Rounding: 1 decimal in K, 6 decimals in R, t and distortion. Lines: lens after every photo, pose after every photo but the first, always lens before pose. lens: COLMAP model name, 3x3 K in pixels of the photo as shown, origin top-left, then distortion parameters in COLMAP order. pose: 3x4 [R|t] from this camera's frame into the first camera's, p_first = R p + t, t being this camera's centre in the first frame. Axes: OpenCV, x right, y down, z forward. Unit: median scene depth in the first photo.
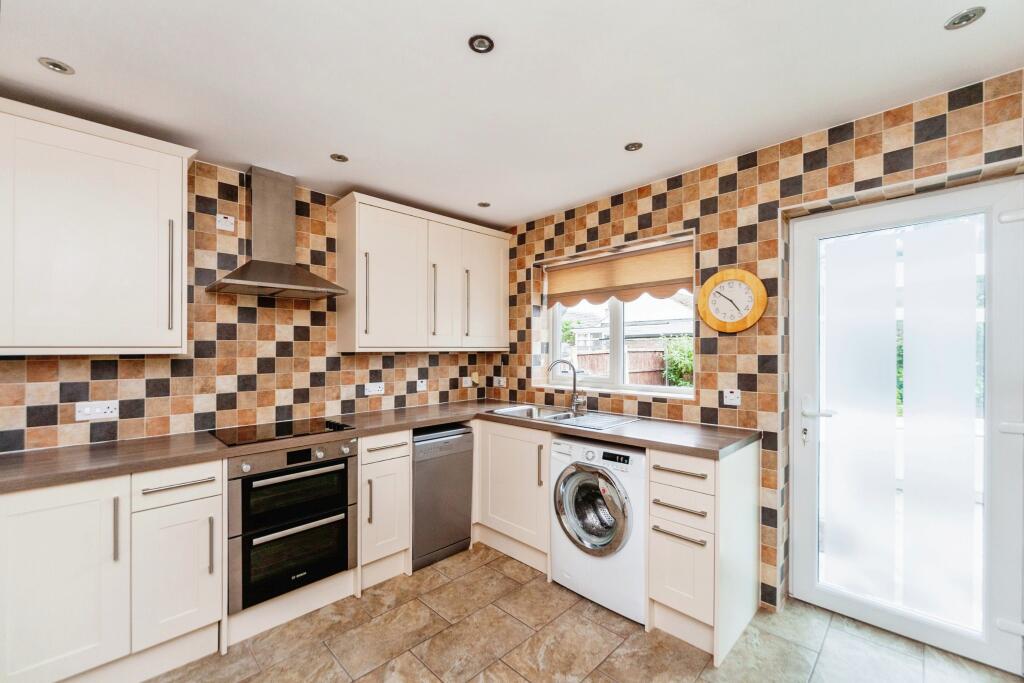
lens RADIAL K [[415.4, 0, 520.6], [0, 415.4, 347.0], [0, 0, 1]] dist [0.000151, -0.000074]
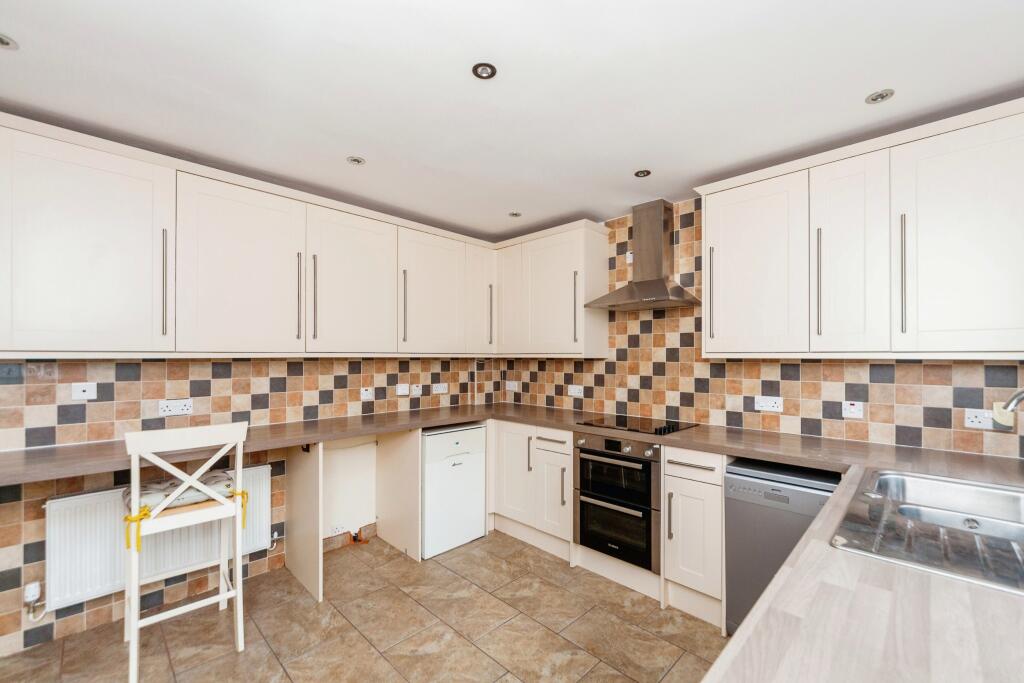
lens RADIAL K [[415.4, 0, 520.7], [0, 415.4, 349.7], [0, 0, 1]] dist [0.000151, -0.000074]
pose [[0.012783, -0.009612, -0.999872, 0.551262], [0.004337, 0.999945, -0.009557, 0.000389], [0.999909, -0.004214, 0.012824, 0.610904]]
